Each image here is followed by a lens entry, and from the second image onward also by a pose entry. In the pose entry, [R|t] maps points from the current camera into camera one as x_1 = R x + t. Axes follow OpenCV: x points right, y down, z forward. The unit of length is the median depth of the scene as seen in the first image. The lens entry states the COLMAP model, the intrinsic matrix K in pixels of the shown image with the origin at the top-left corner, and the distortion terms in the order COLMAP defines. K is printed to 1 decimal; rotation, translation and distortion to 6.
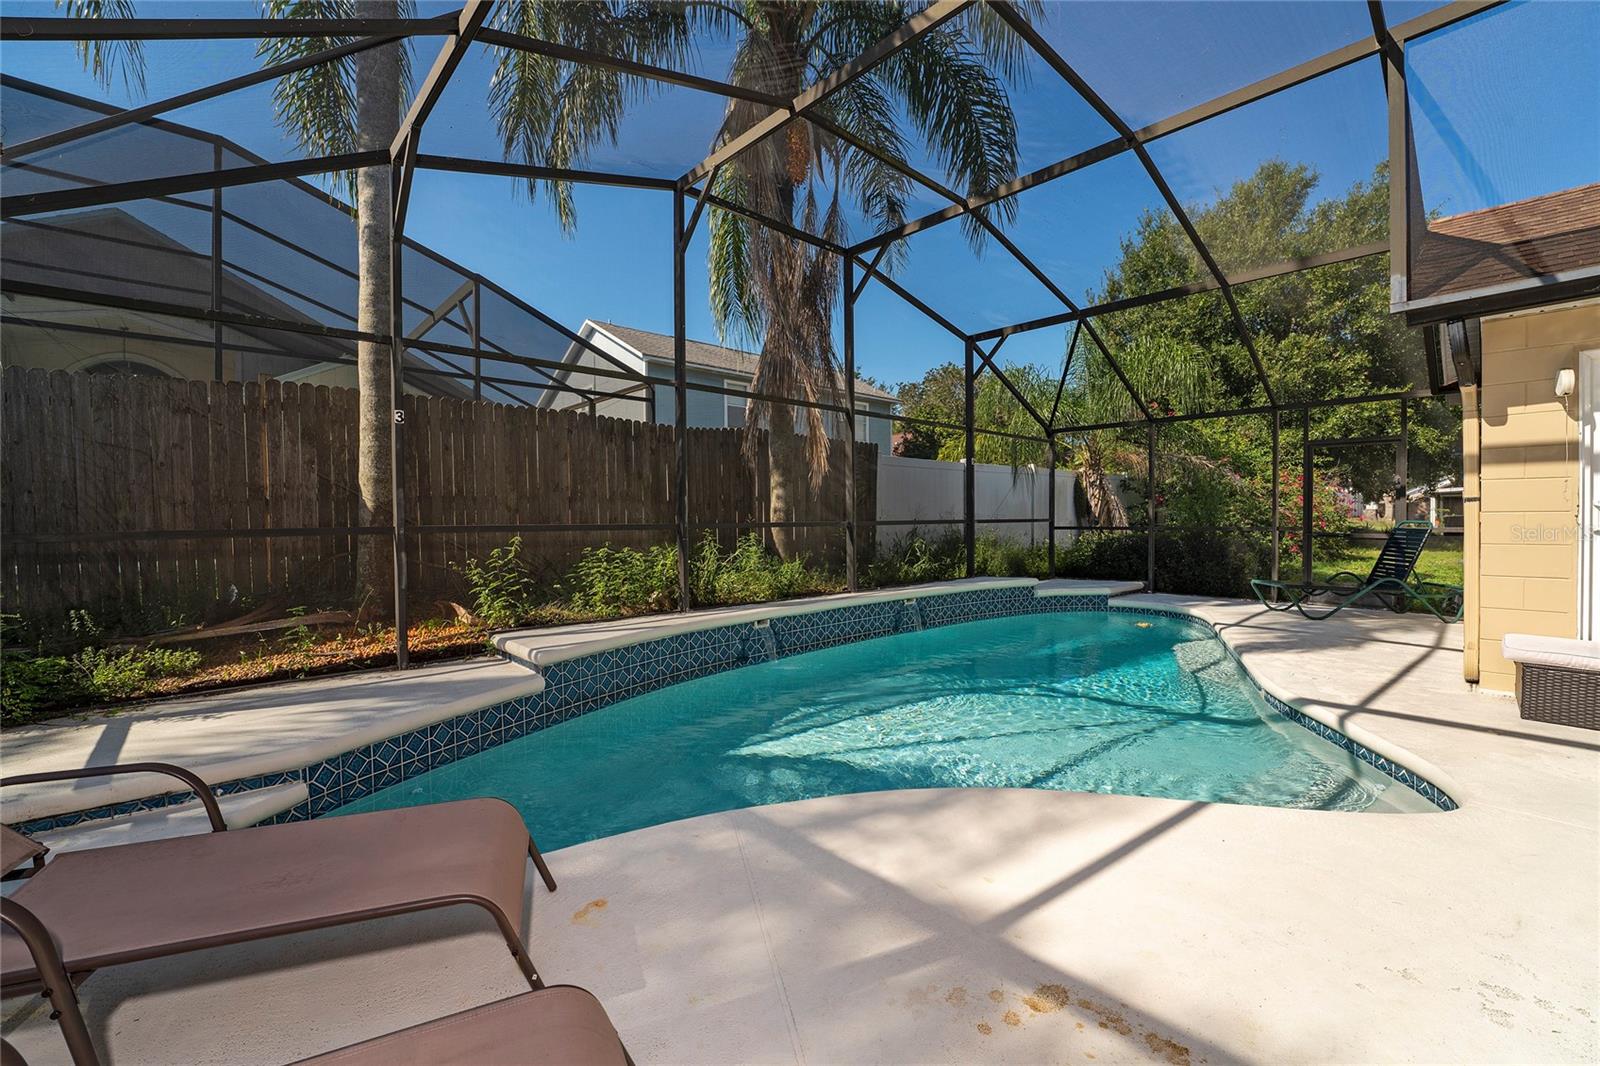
lens RADIAL K [[641.9, 0, 814.9], [0, 641.9, 533.4], [0, 0, 1]] dist [-0.006843, -0.000492]
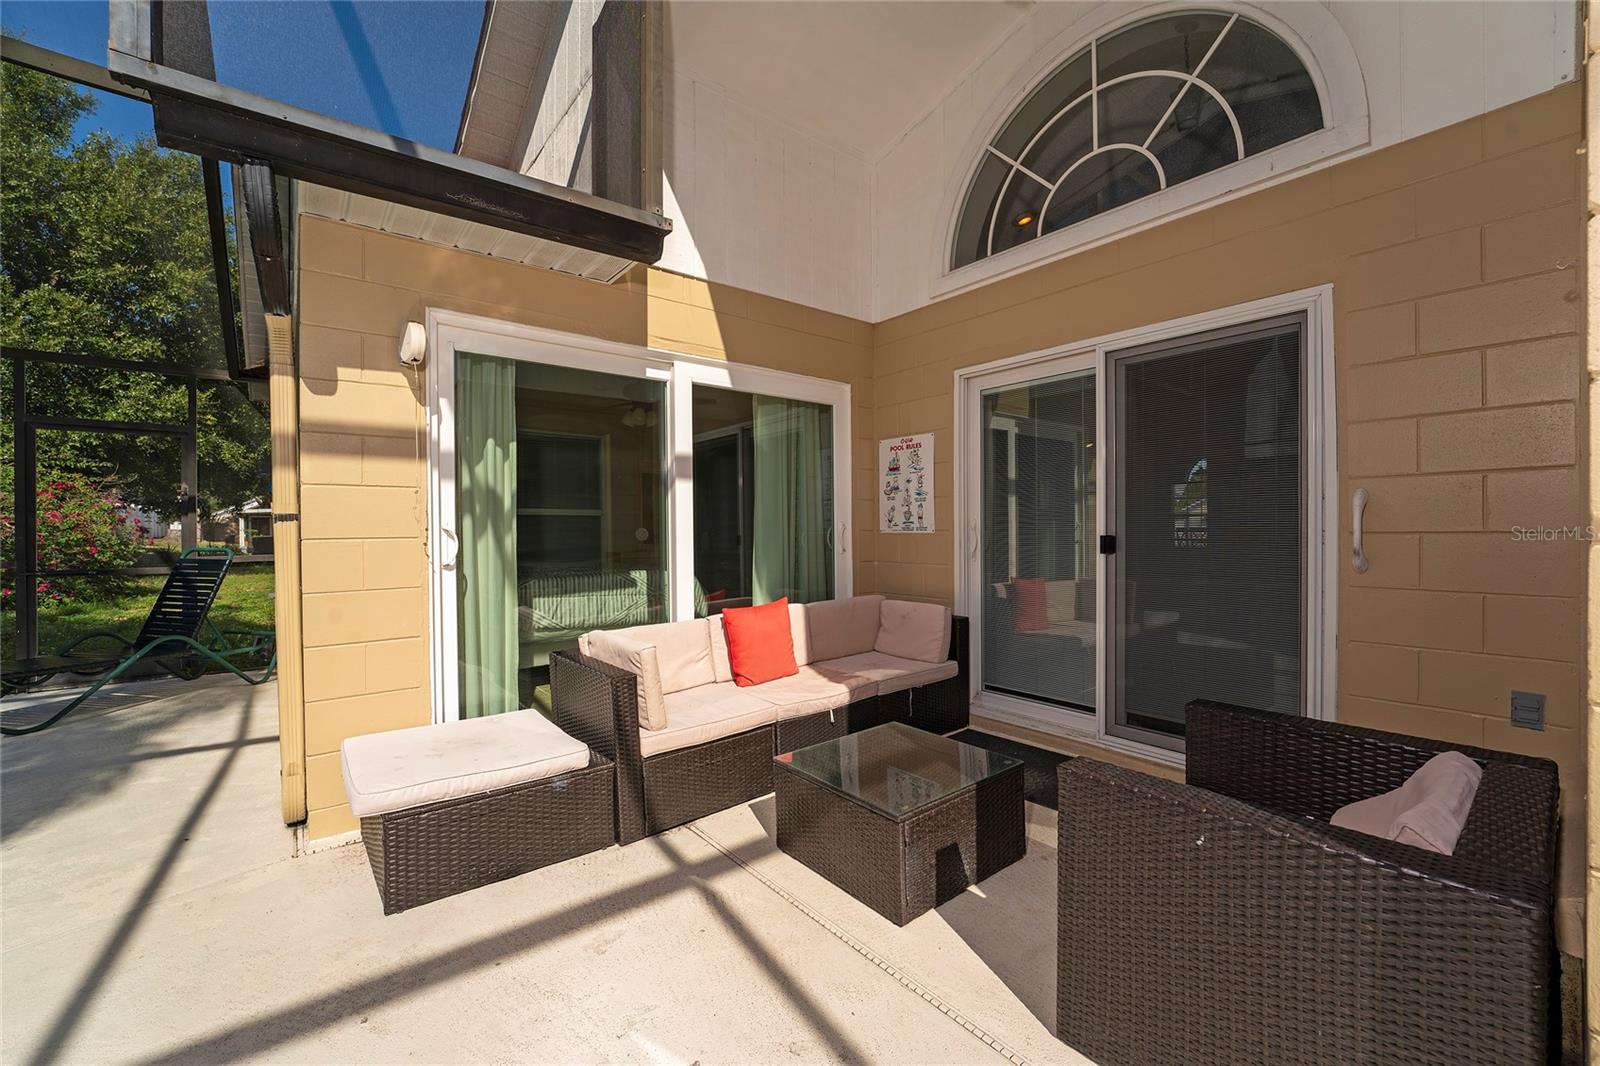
lens RADIAL K [[641.9, 0, 809.8], [0, 641.9, 533.5], [0, 0, 1]] dist [-0.006843, -0.000492]
pose [[0.075701, 0.002584, 0.997127, 0.254799], [0.029713, 0.999547, -0.004846, -0.010373], [-0.996688, 0.029994, 0.075590, 0.251980]]
